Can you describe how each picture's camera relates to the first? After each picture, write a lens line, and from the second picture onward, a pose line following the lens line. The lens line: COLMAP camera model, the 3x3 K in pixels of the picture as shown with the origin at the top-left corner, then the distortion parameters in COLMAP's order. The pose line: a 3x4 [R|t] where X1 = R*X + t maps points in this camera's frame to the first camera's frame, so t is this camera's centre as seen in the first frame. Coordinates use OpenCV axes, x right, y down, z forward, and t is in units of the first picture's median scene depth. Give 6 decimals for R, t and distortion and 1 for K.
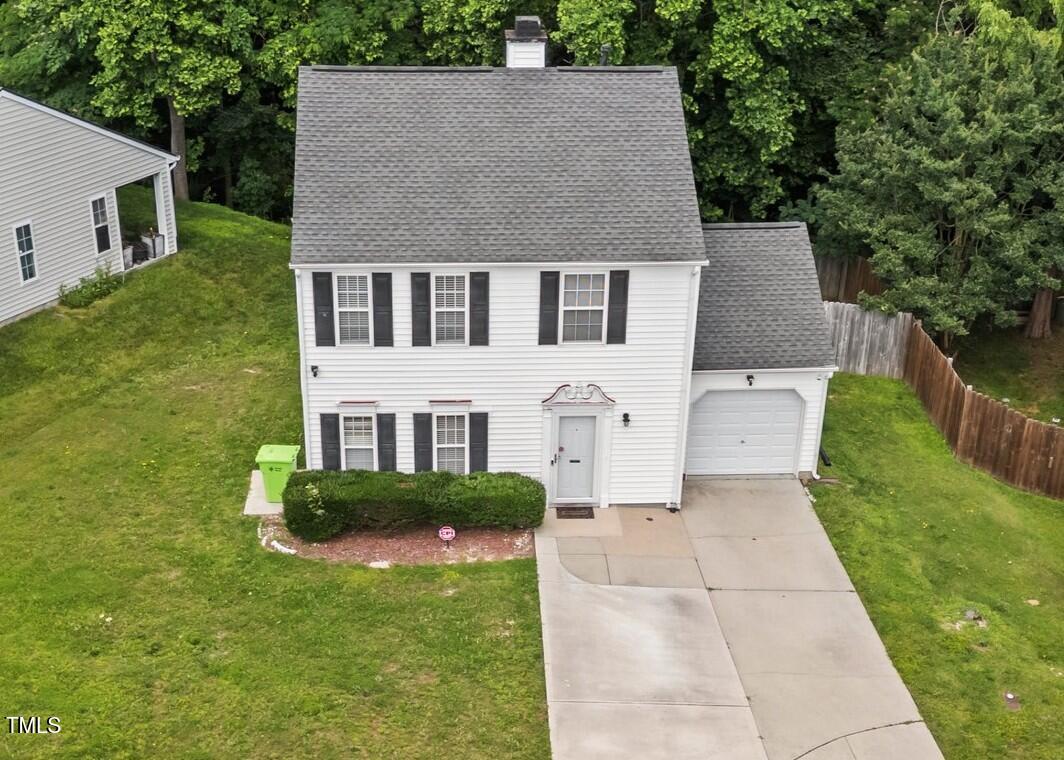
lens RADIAL K [[1547.7, 0, 513.4], [0, 1547.7, 547.9], [0, 0, 1]] dist [0.111676, -0.073120]
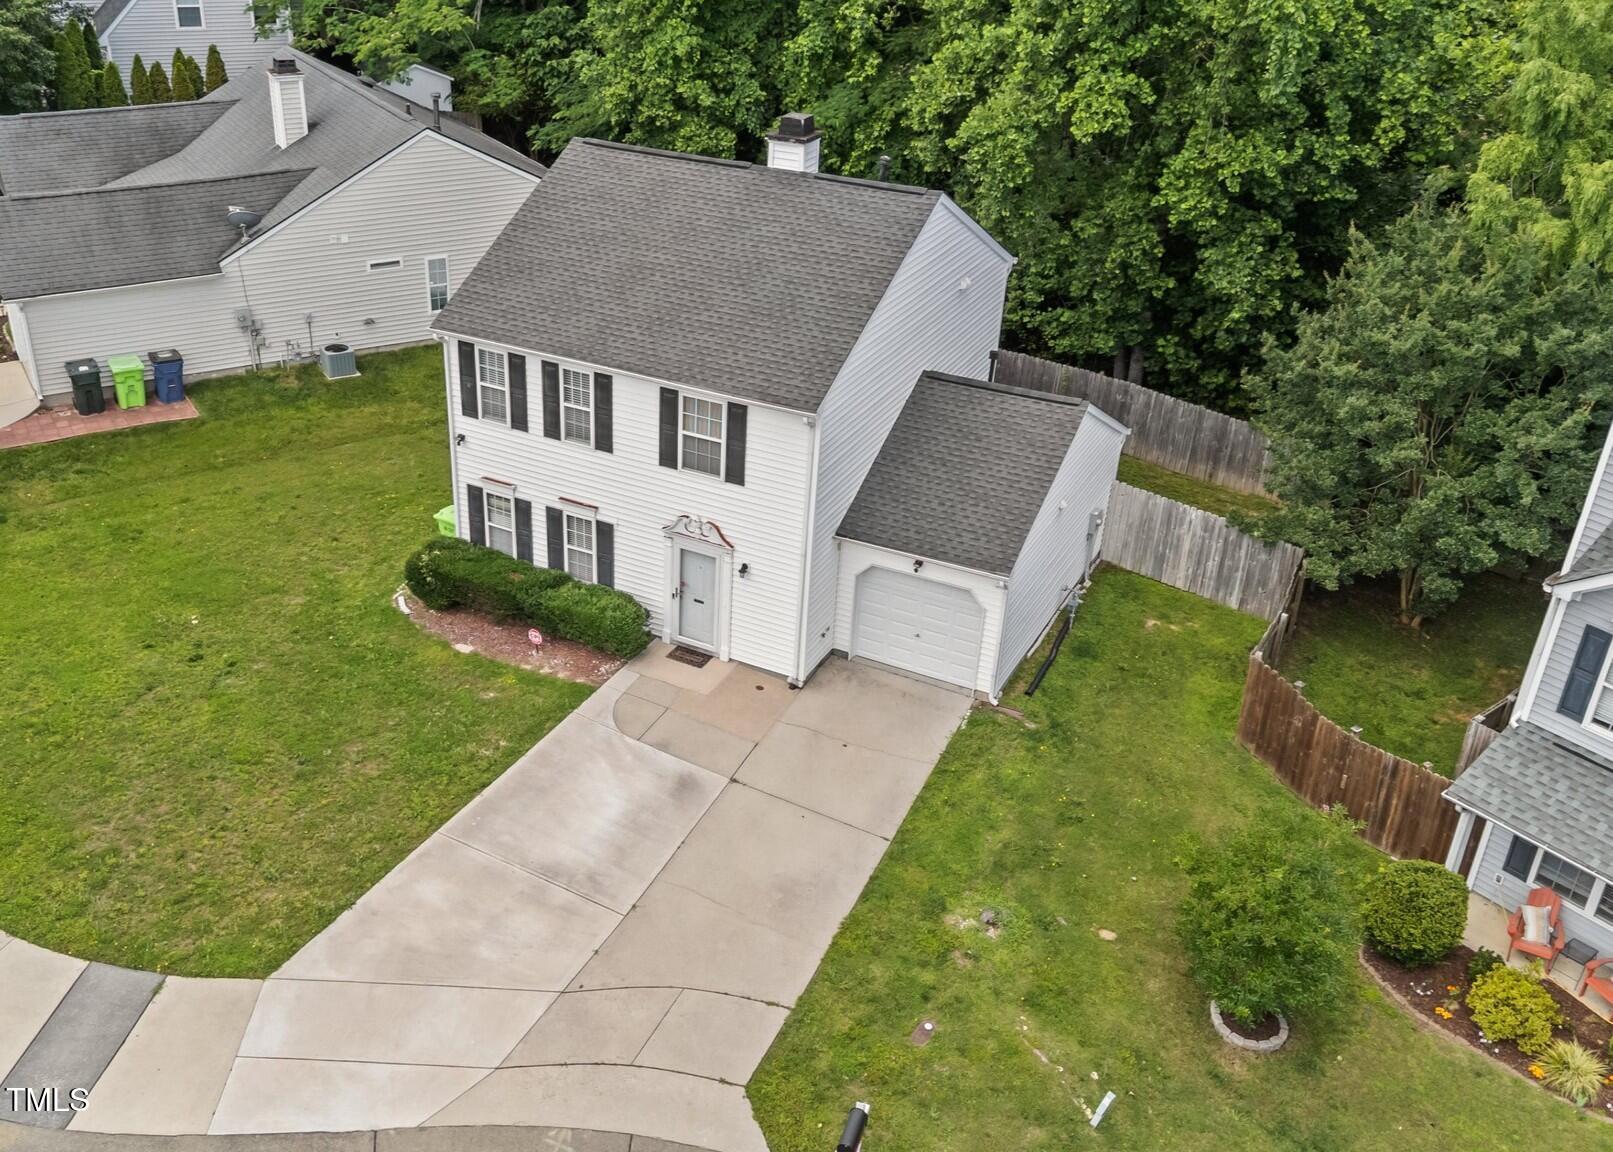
lens RADIAL K [[1539.8, 0, 669.0], [0, 1539.8, 609.5], [0, 0, 1]] dist [0.080713, 0.000193]
pose [[0.835935, 0.269620, -0.478036, 0.461426], [-0.272076, 0.960031, 0.065696, -0.107232], [0.476642, 0.075144, 0.875880, 0.209499]]
